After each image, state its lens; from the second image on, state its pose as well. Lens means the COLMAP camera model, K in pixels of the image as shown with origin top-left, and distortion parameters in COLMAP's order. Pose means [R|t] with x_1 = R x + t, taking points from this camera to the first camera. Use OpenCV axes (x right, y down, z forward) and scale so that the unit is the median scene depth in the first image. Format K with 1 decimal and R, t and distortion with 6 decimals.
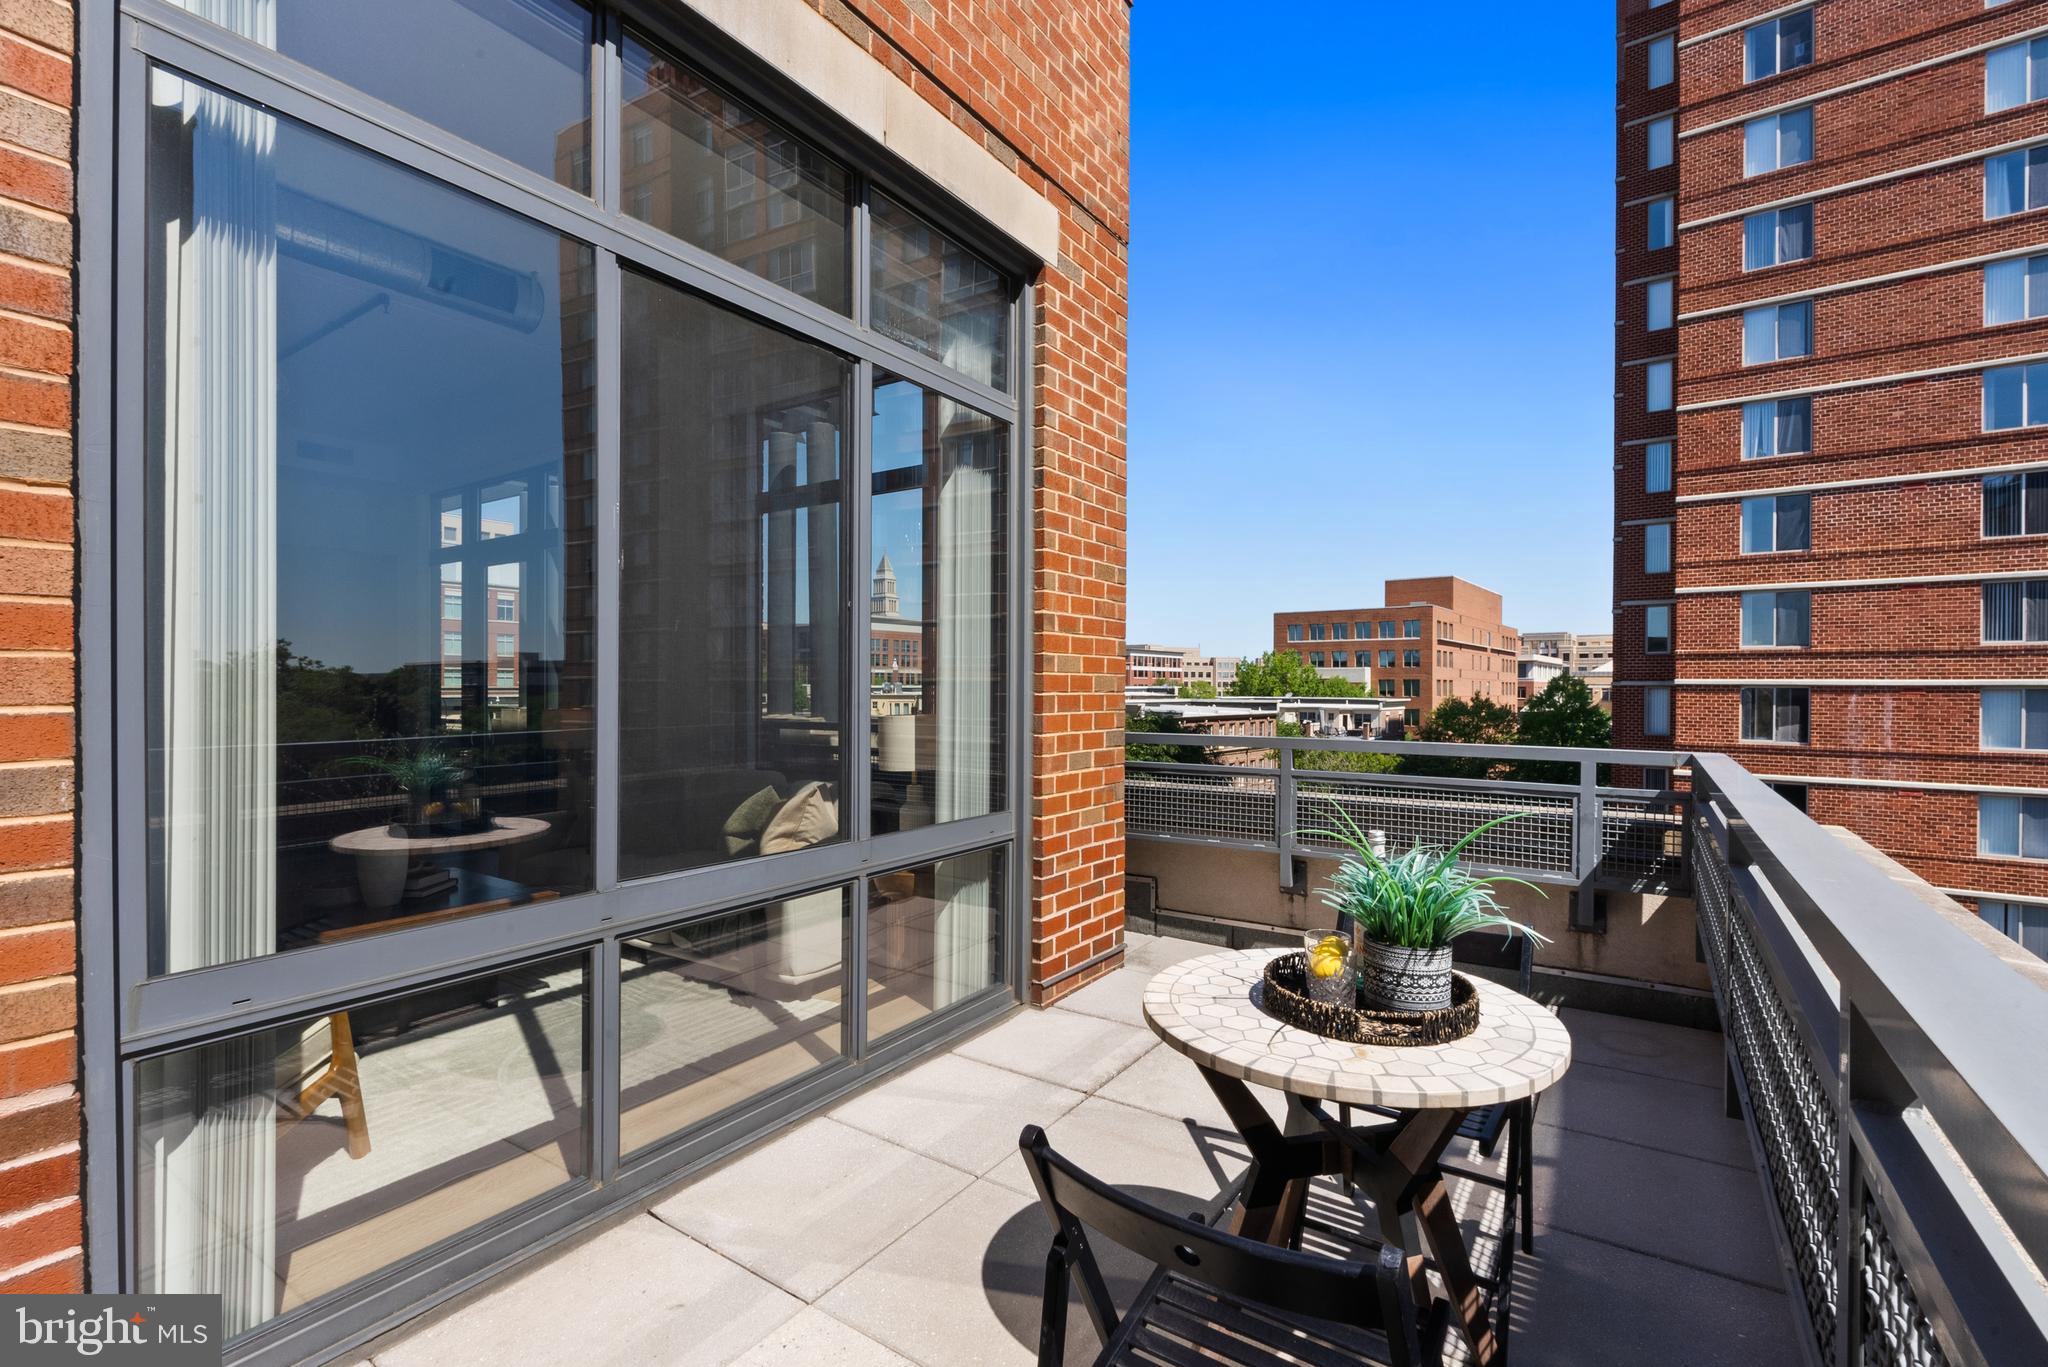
lens RADIAL K [[912.4, 0, 1015.3], [0, 912.4, 686.4], [0, 0, 1]] dist [0.000736, 0.000762]
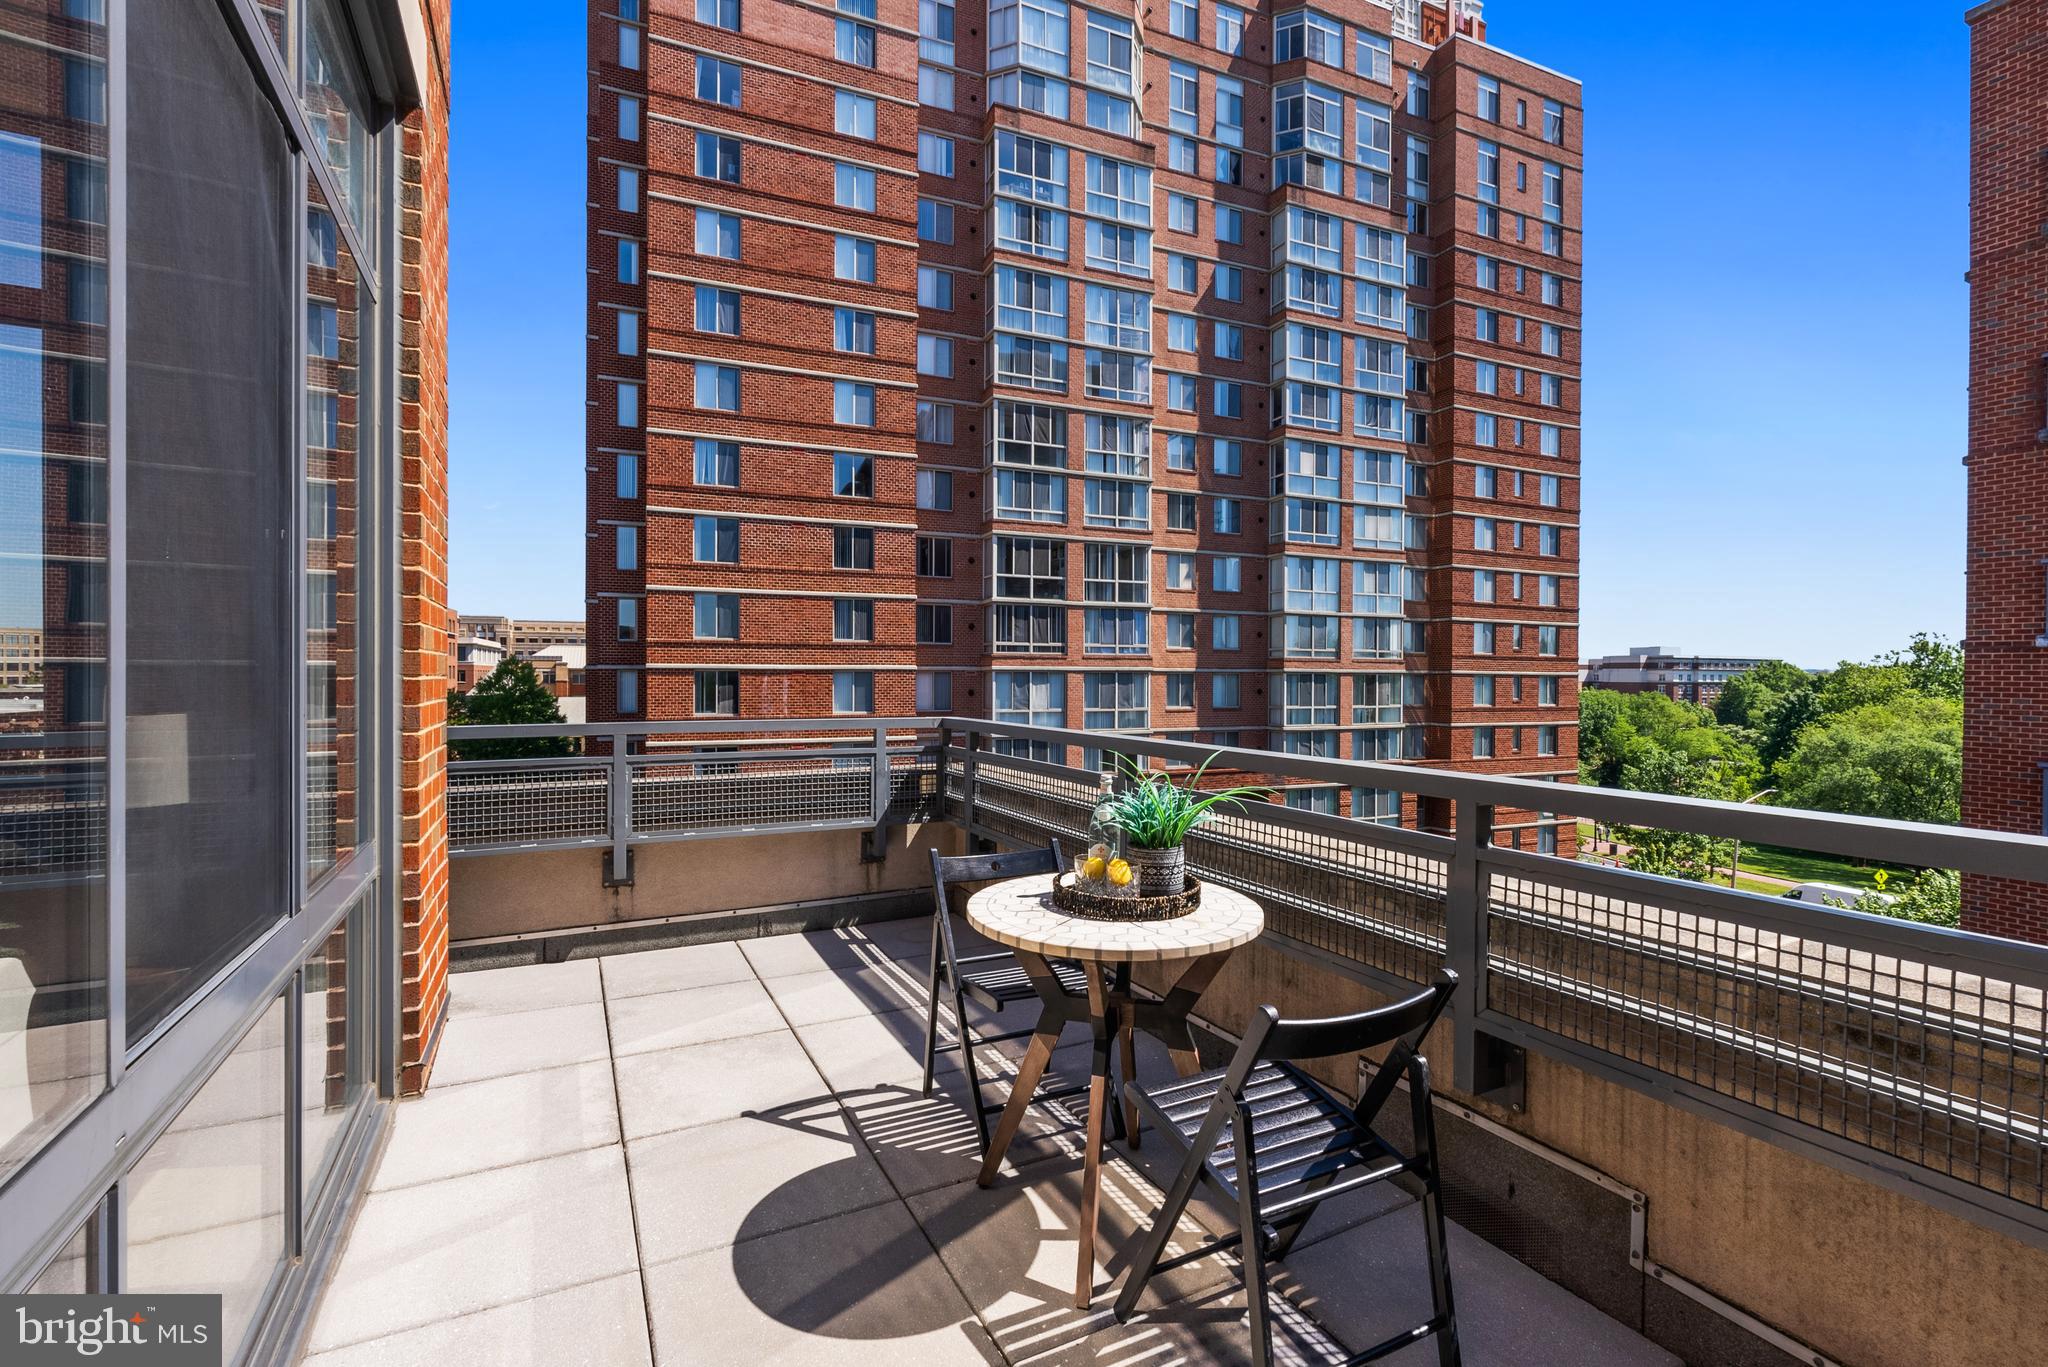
lens RADIAL K [[912.4, 0, 1015.6], [0, 912.4, 676.4], [0, 0, 1]] dist [0.000736, 0.000762]
pose [[0.489588, -0.005690, 0.871935, -0.058252], [-0.000605, 0.999976, 0.006865, 0.000153], [-0.871954, -0.003889, 0.489573, 0.030734]]
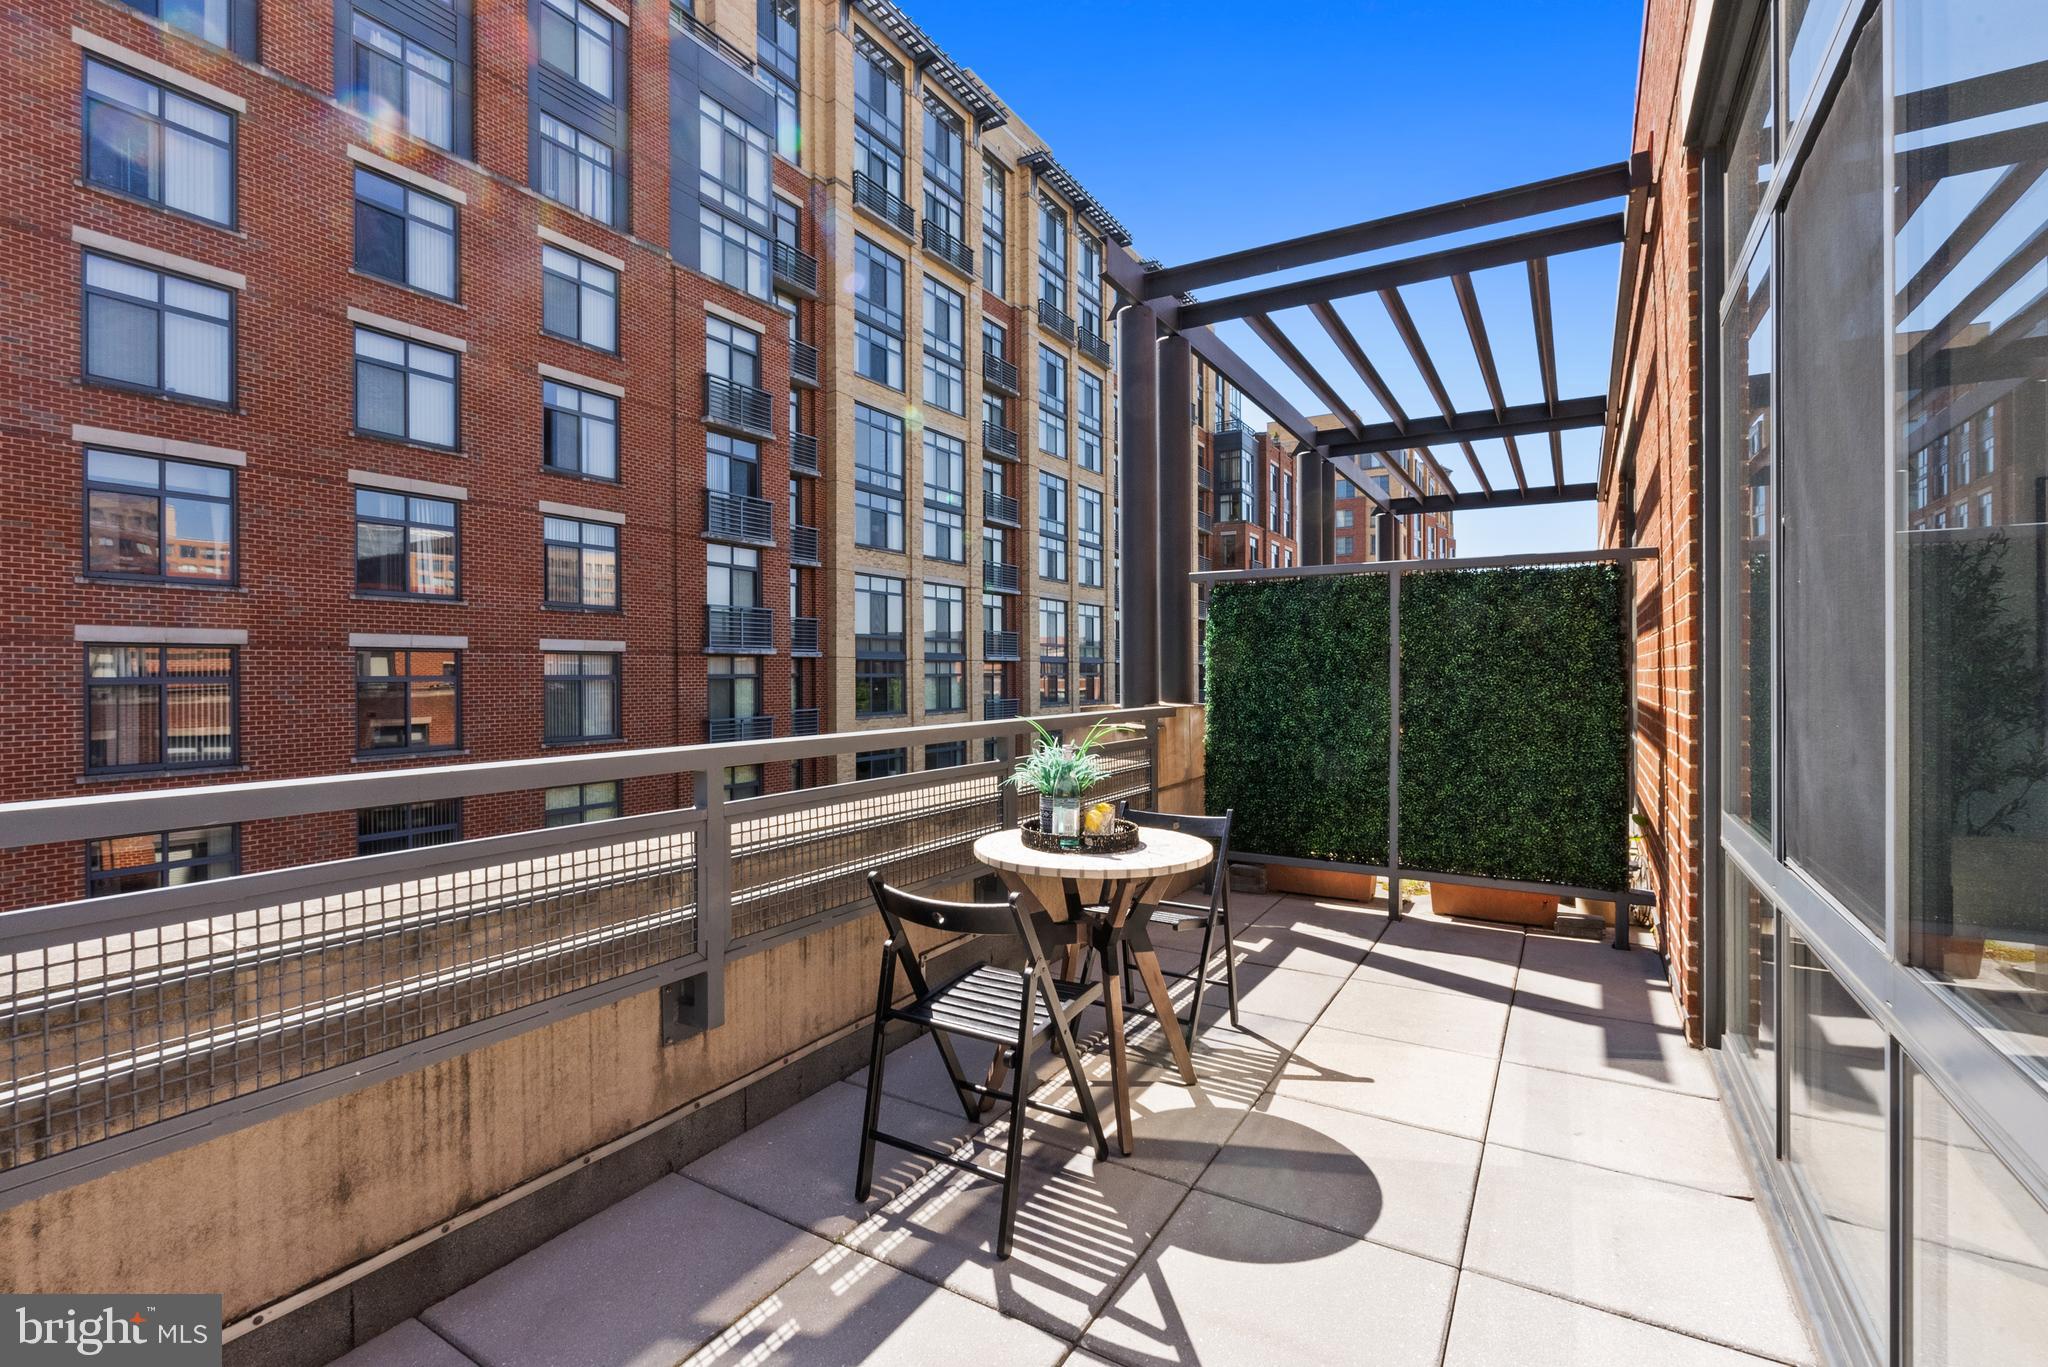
lens RADIAL K [[912.4, 0, 1038.6], [0, 912.4, 662.6], [0, 0, 1]] dist [0.000736, 0.000762]
pose [[-0.998464, -0.016415, -0.052915, 0.037798], [-0.017113, 0.999772, 0.012754, -0.000523], [0.052694, 0.013640, -0.998518, 0.176934]]
